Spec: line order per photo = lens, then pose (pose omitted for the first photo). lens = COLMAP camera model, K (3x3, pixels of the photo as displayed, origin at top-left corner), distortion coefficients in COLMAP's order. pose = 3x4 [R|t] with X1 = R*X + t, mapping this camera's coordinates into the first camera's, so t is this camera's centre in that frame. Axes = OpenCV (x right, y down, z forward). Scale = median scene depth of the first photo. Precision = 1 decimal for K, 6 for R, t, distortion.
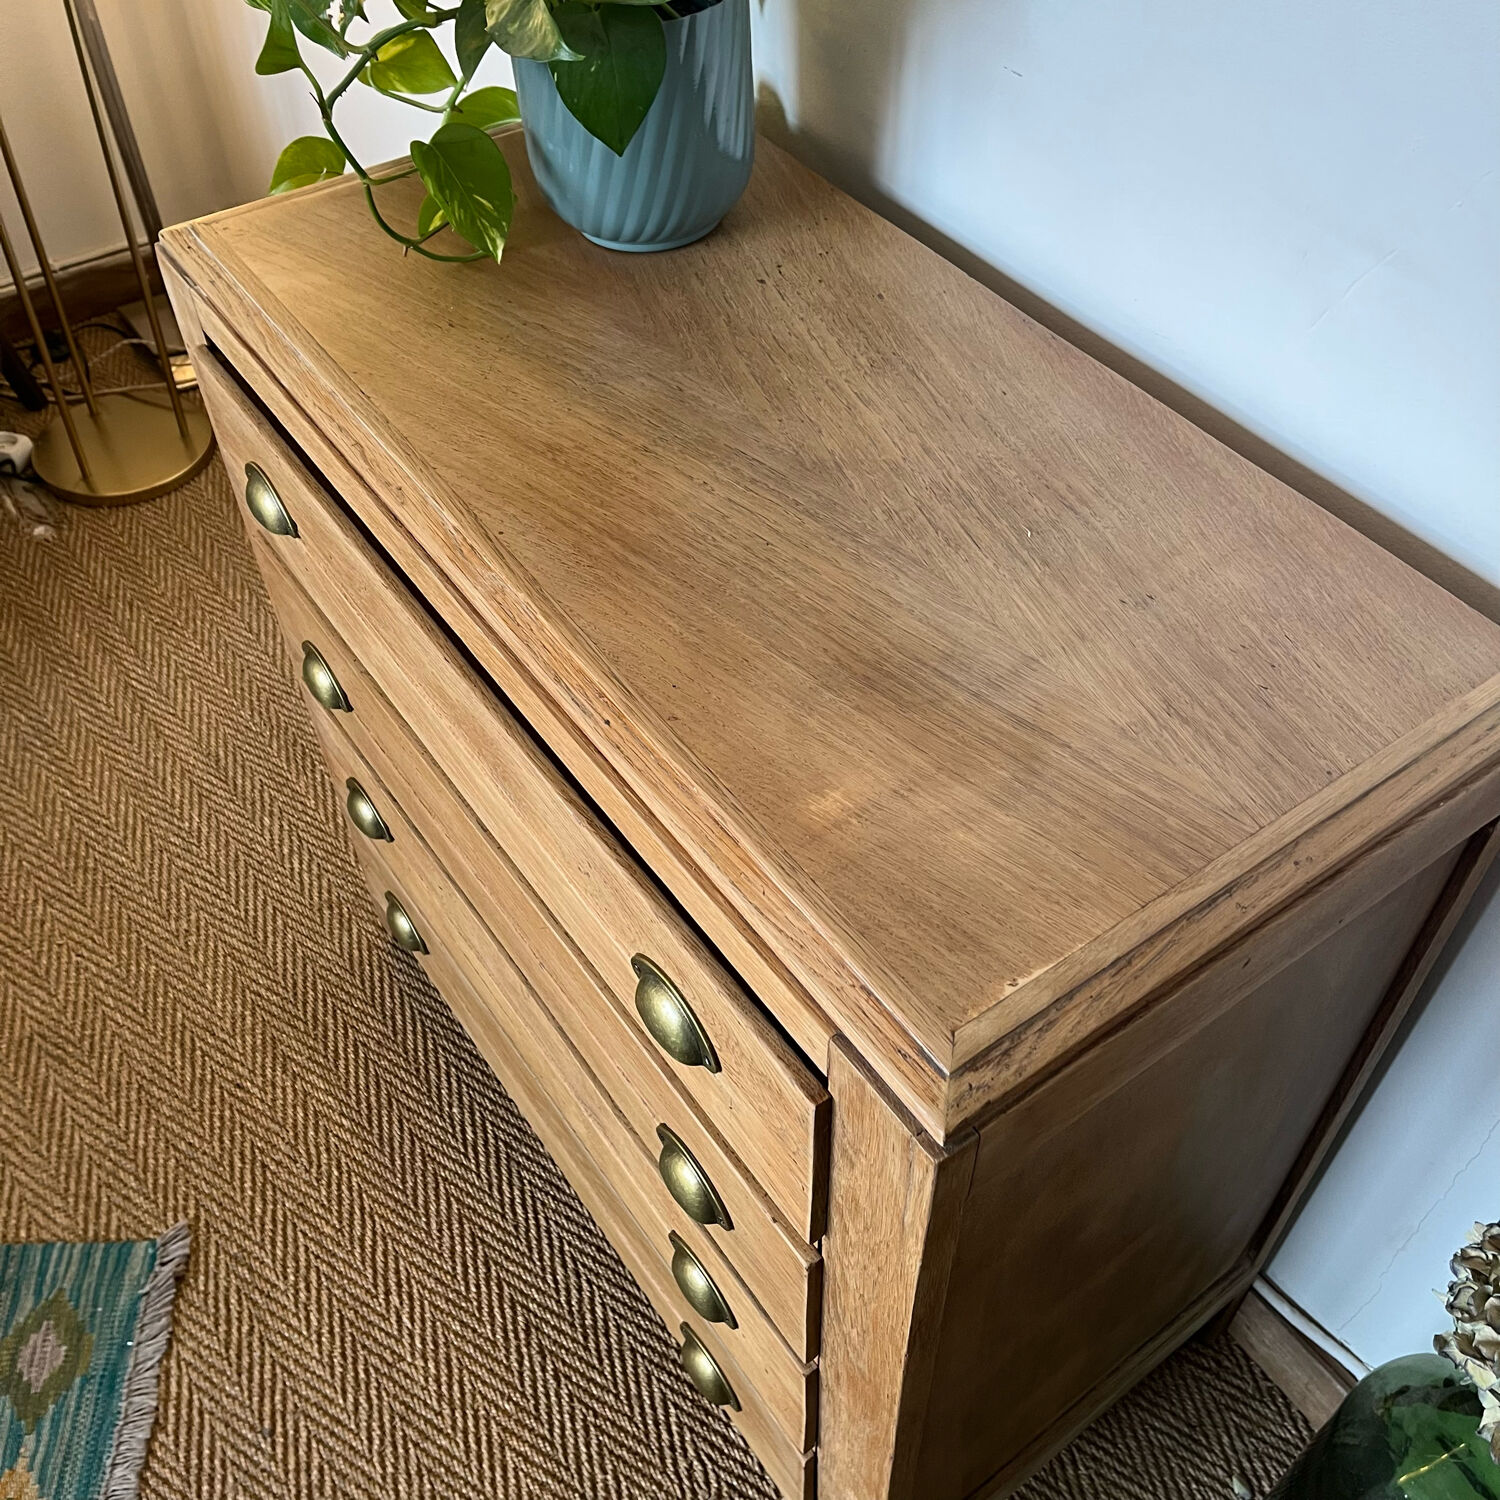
lens RADIAL K [[1526.2, 0, 763.8], [0, 1526.2, 735.5], [0, 0, 1]] dist [0.030348, 0.000000]
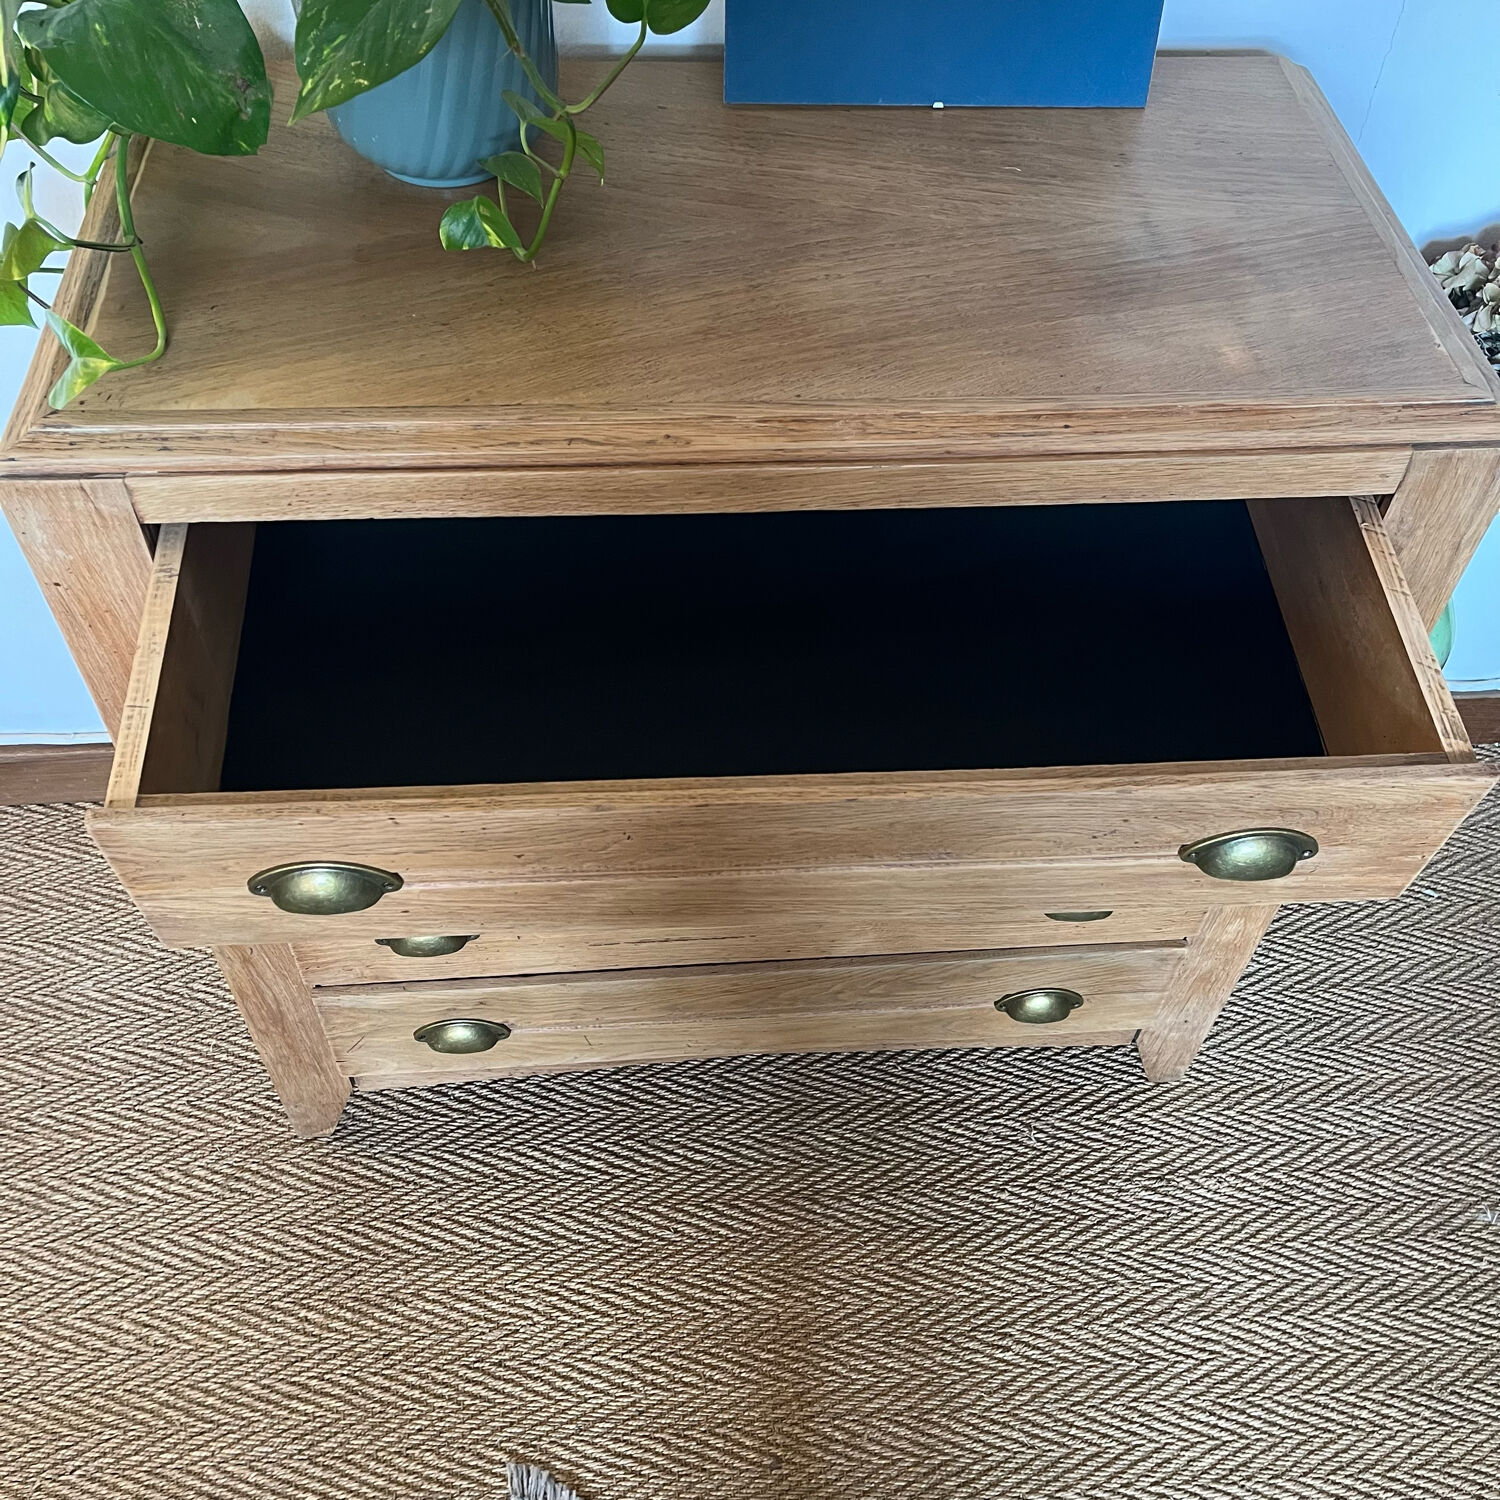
lens RADIAL K [[1526.2, 0, 760.3], [0, 1526.2, 737.0], [0, 0, 1]] dist [0.030348, 0.000000]
pose [[0.519457, -0.647735, 0.557318, -0.572790], [0.608442, 0.738322, 0.290996, -0.175510], [-0.599969, 0.187935, 0.777636, 0.165119]]
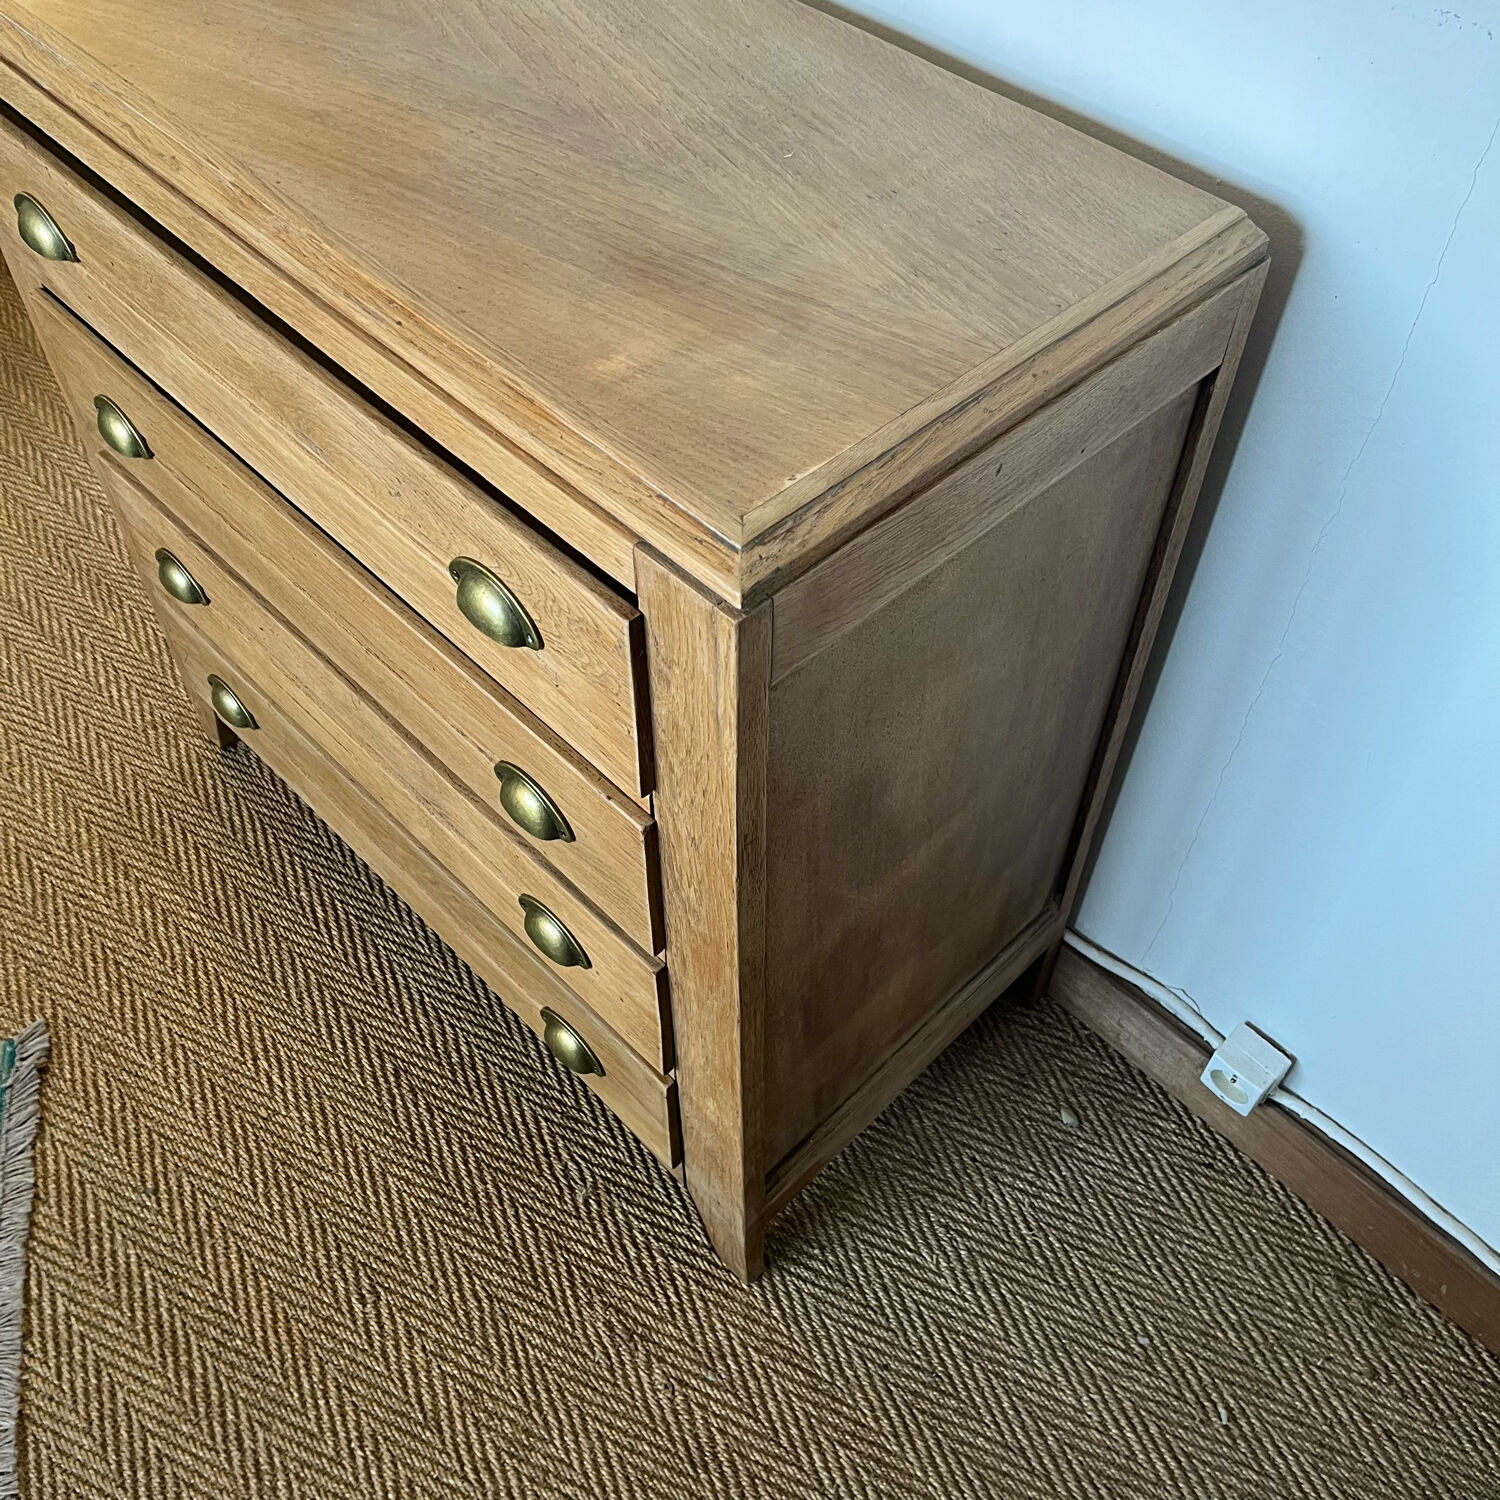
lens RADIAL K [[1526.2, 0, 736.7], [0, 1526.2, 734.2], [0, 0, 1]] dist [0.030348, 0.000000]
pose [[0.990184, -0.102337, 0.095197, -0.000727], [0.098714, 0.994228, 0.042039, 0.143983], [-0.098950, -0.032229, 0.994570, -0.052166]]
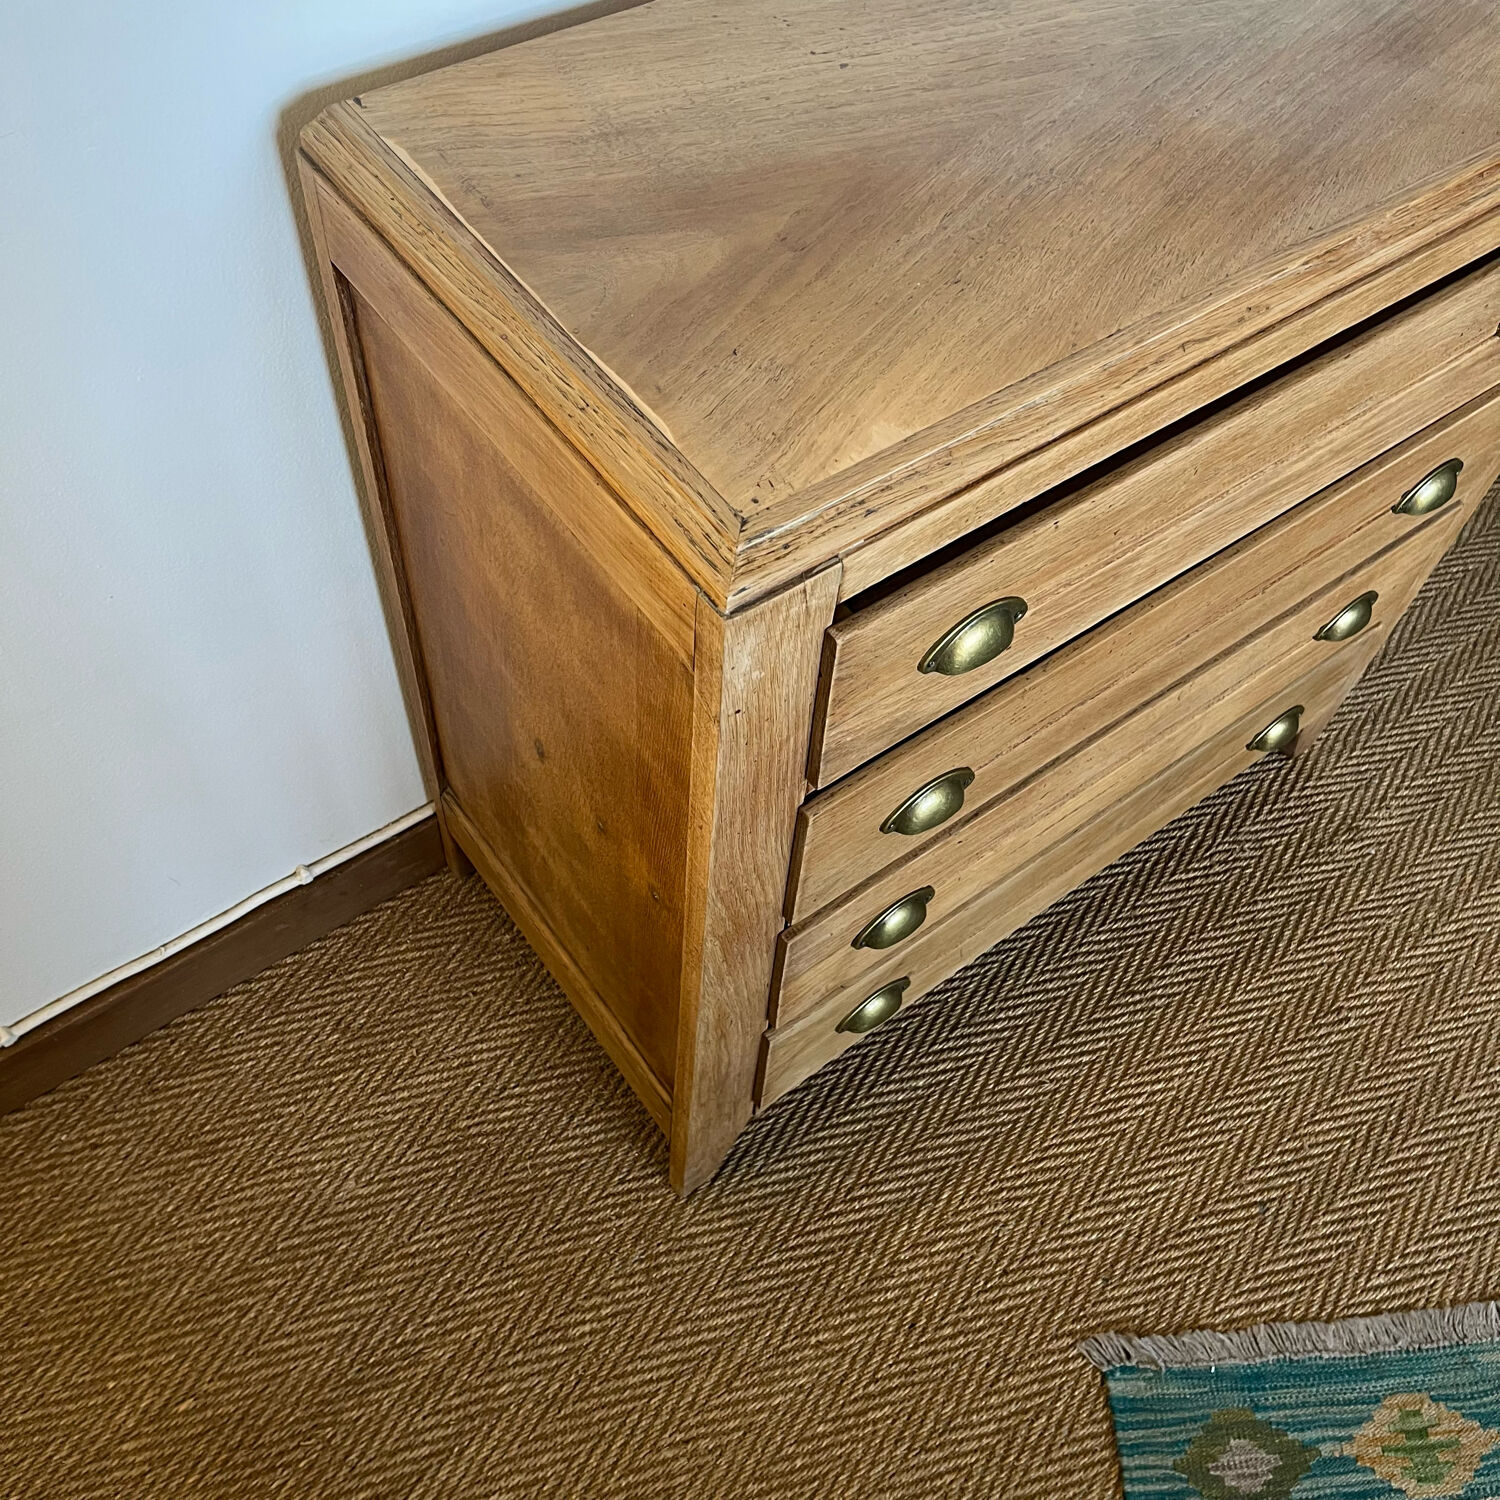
lens RADIAL K [[1526.2, 0, 776.4], [0, 1526.2, 735.2], [0, 0, 1]] dist [0.030348, 0.000000]
pose [[-0.023262, -0.818610, 0.573879, -0.657189], [0.690467, 0.401978, 0.601389, -0.548897], [-0.722989, 0.410234, 0.555873, 0.521749]]
